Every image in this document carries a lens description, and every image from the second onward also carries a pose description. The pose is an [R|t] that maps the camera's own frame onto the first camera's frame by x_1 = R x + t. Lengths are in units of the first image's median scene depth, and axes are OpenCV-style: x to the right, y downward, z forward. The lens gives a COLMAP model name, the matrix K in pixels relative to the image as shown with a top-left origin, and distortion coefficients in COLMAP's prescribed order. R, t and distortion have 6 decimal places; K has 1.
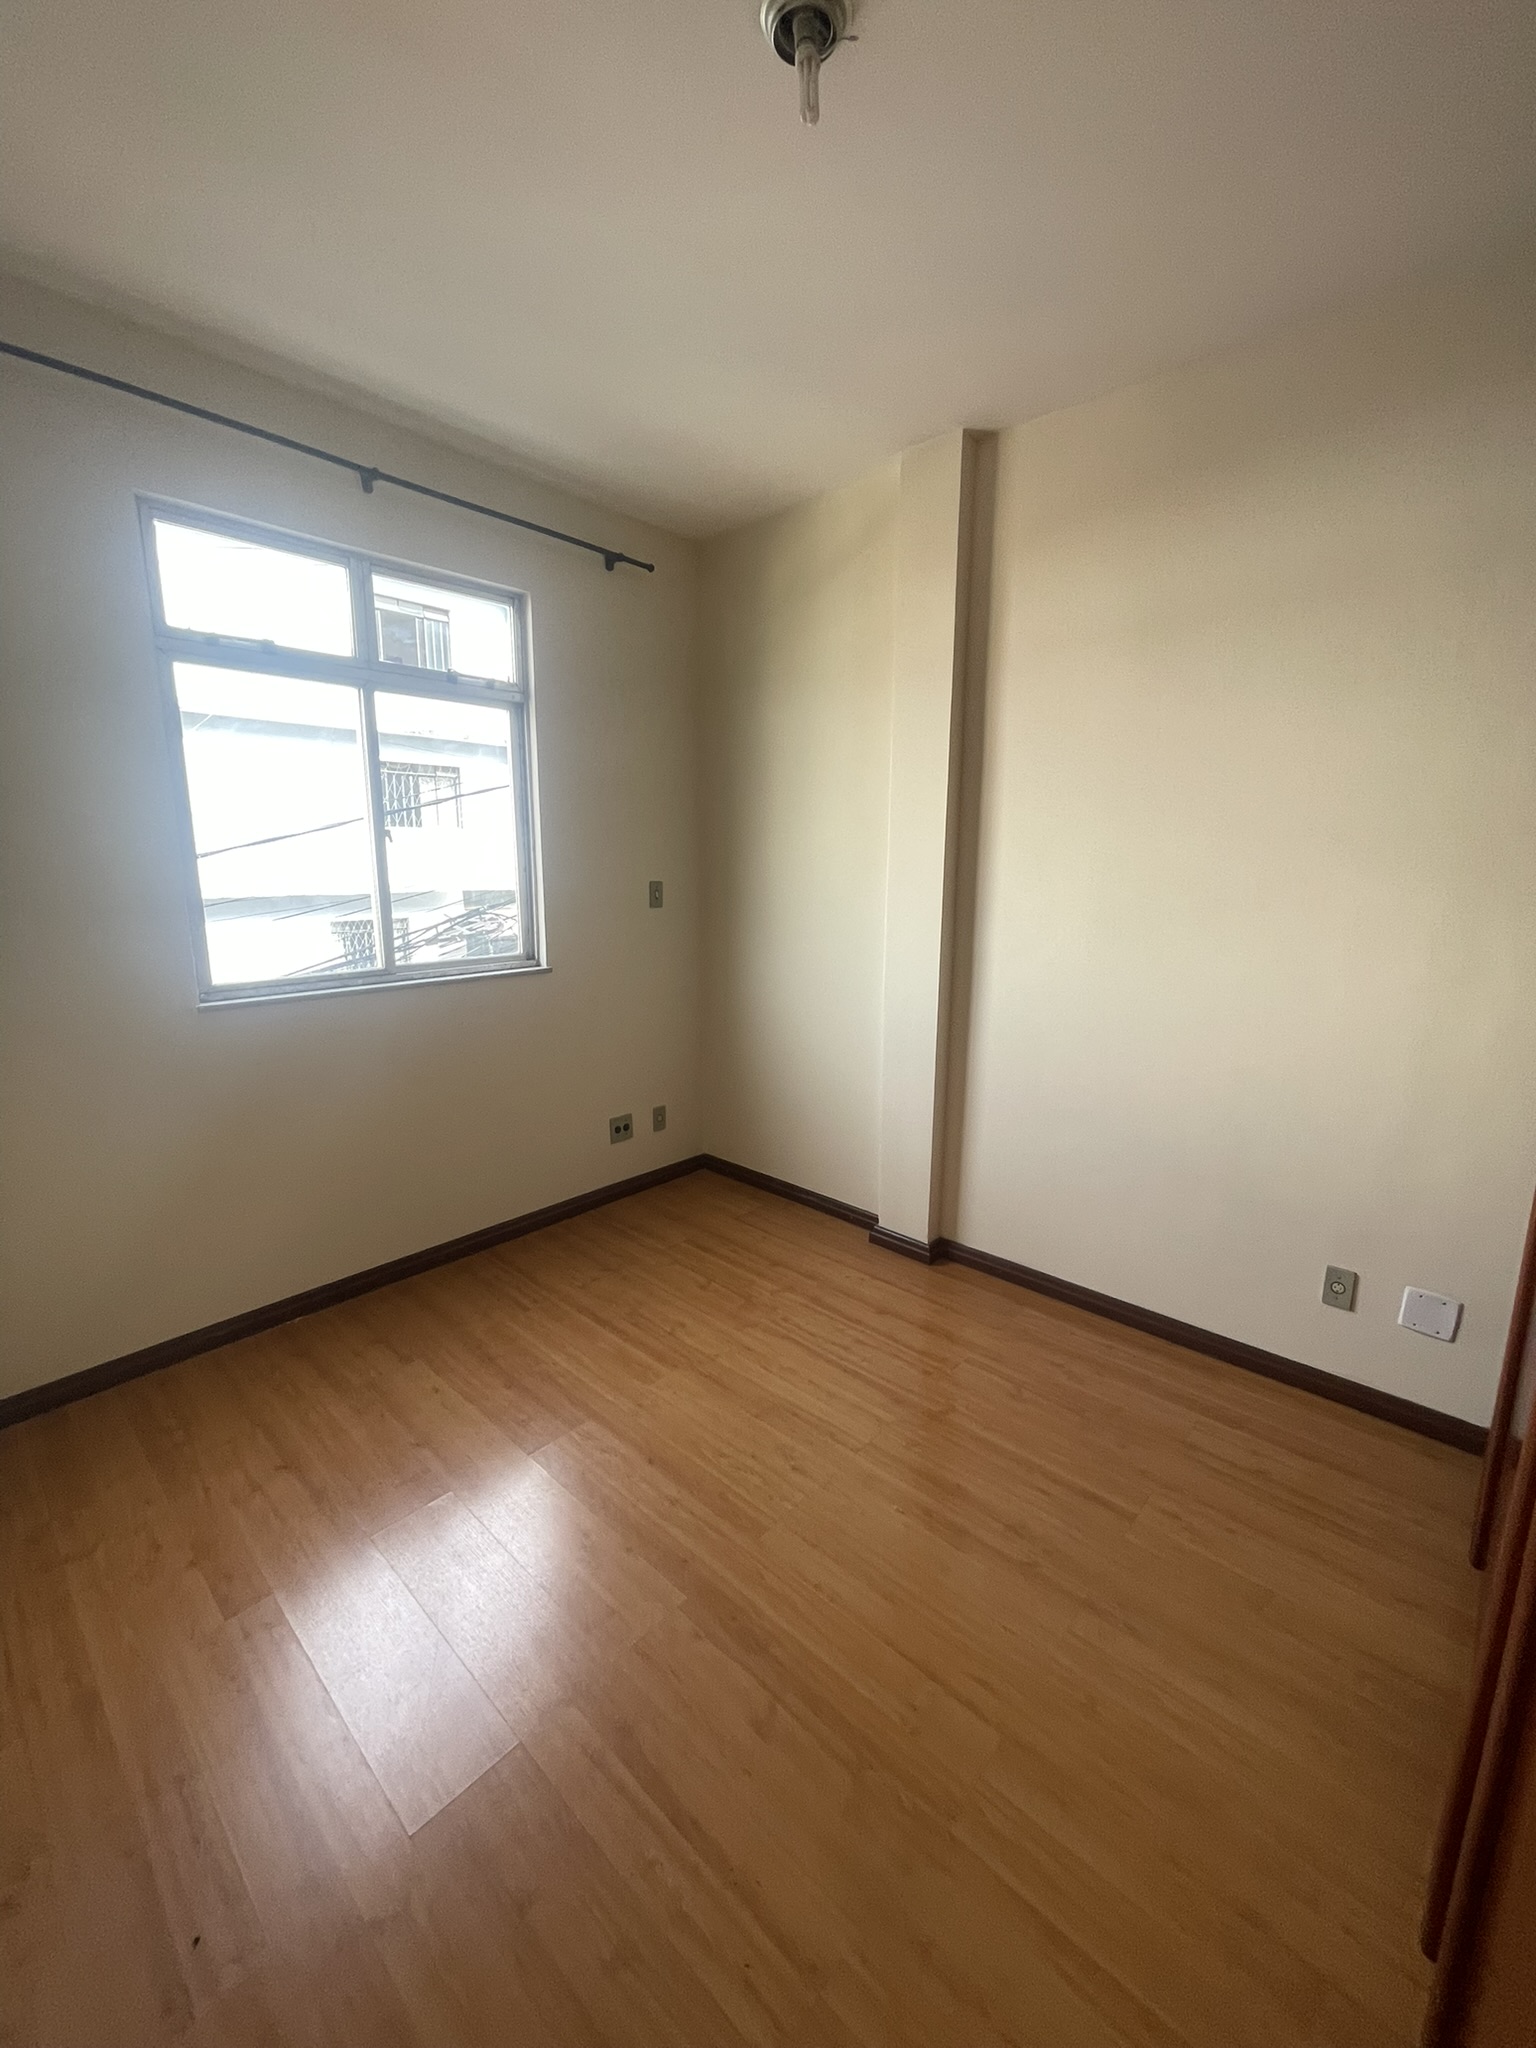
lens RADIAL K [[829.8, 0, 772.6], [0, 829.8, 1021.3], [0, 0, 1]] dist [-0.003163, 0.000221]
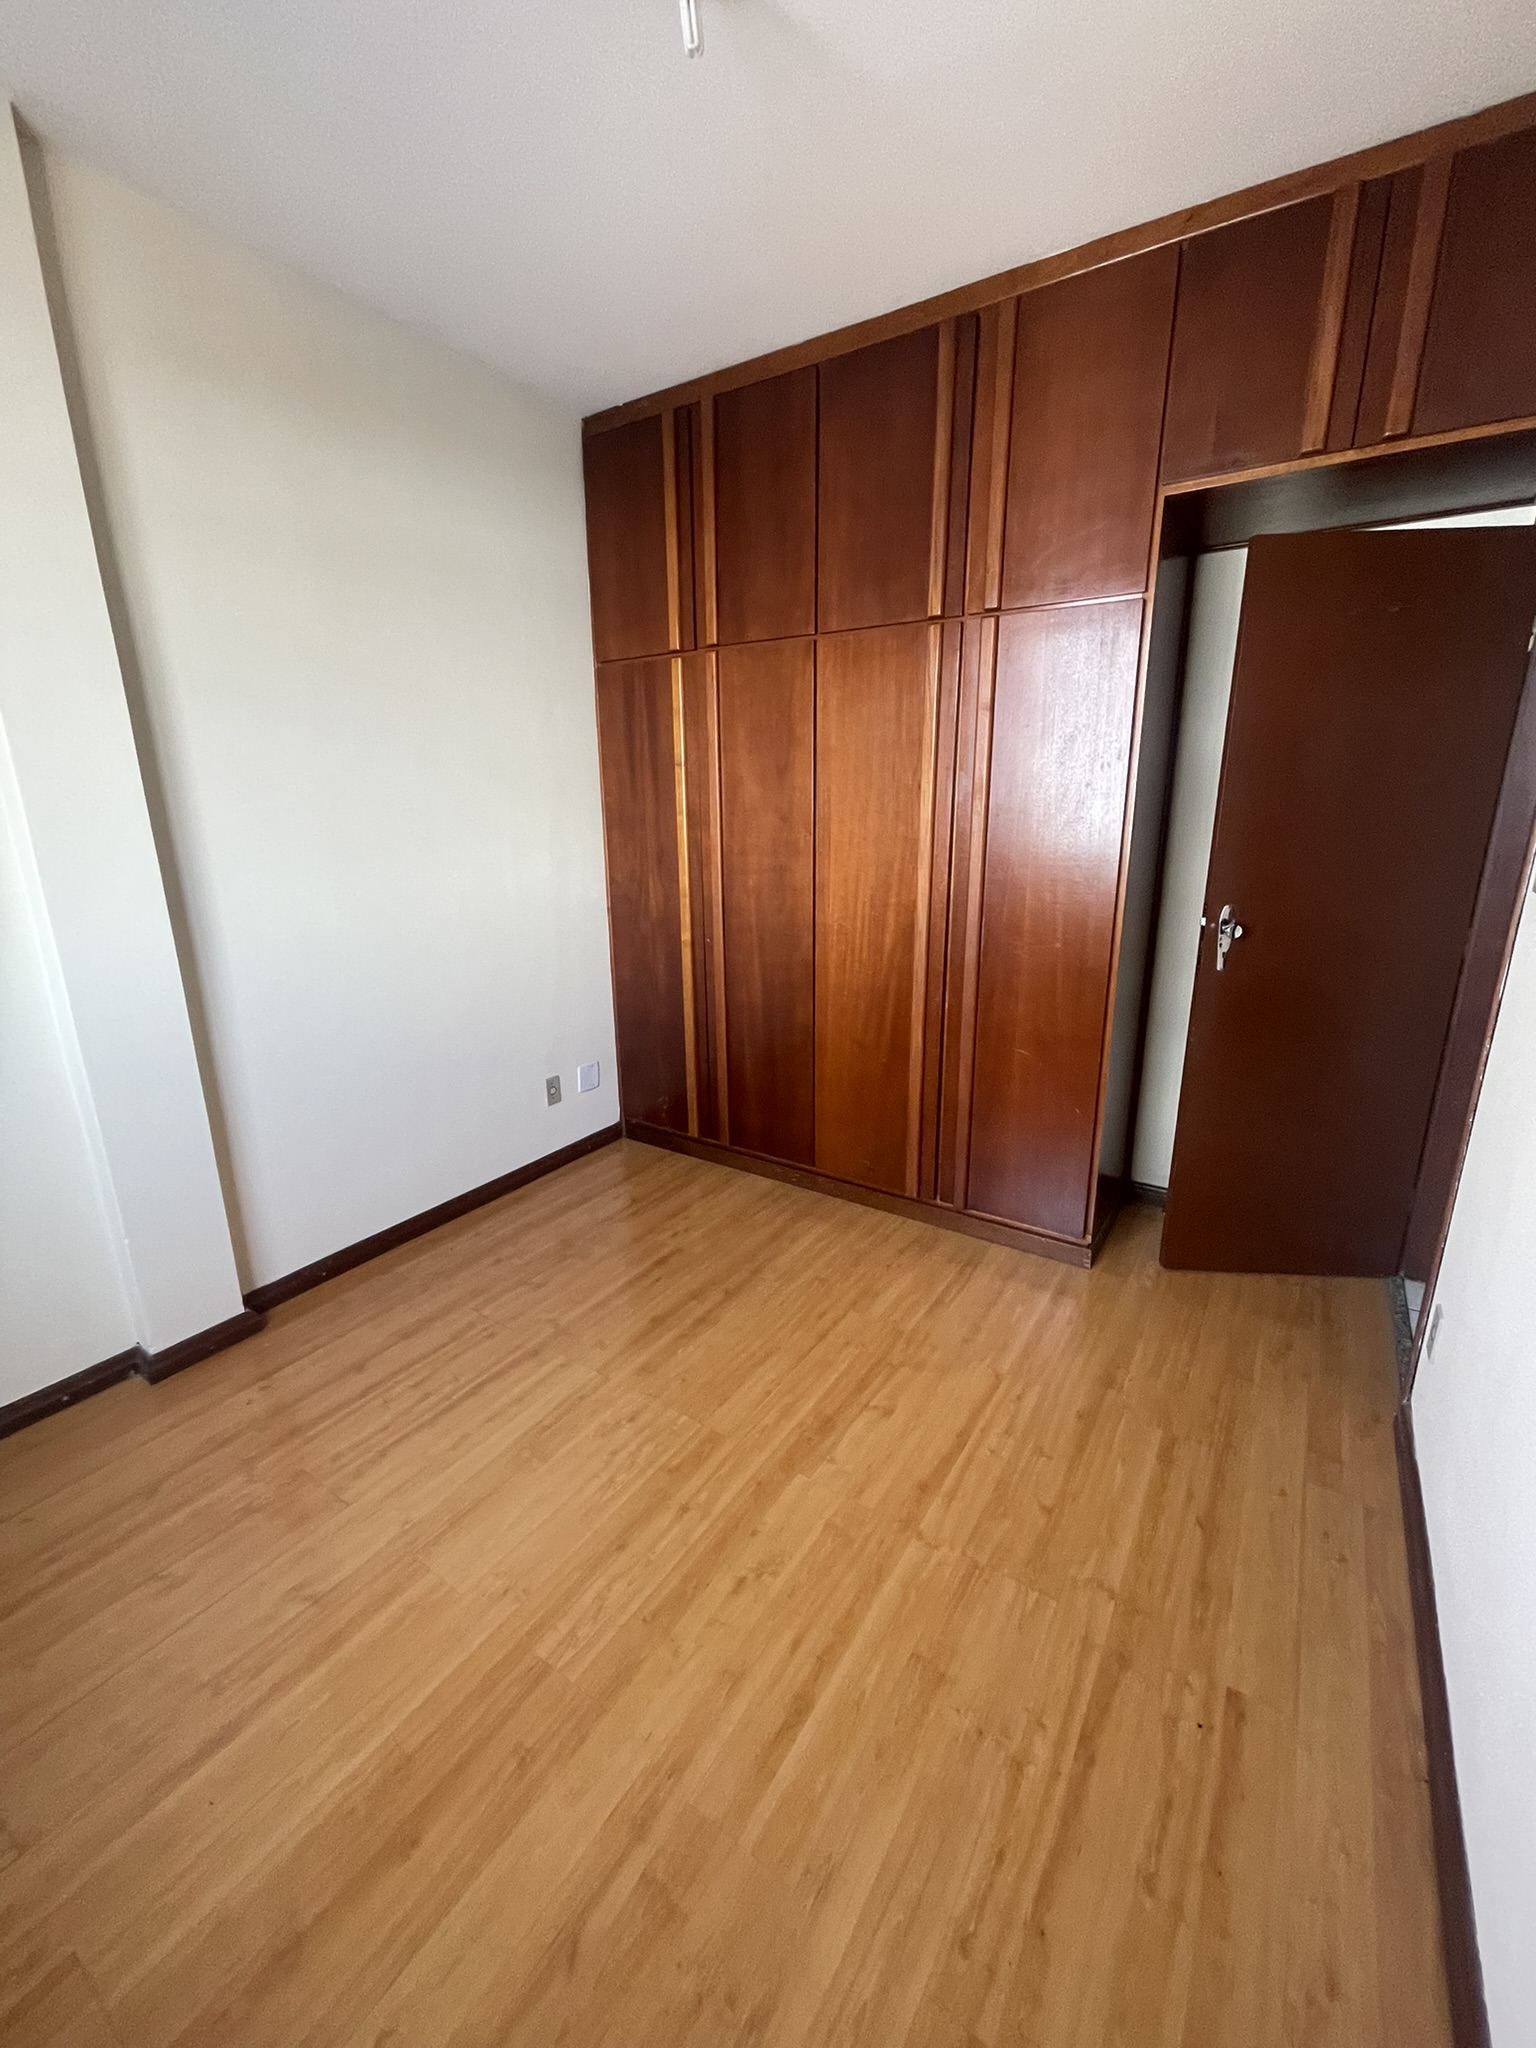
lens RADIAL K [[829.8, 0, 772.6], [0, 829.8, 1021.3], [0, 0, 1]] dist [-0.003163, 0.000221]
pose [[-0.162077, -0.260987, 0.951639, -0.680590], [0.198507, 0.936052, 0.290520, -0.127802], [-0.966606, 0.235993, -0.099905, 0.696306]]
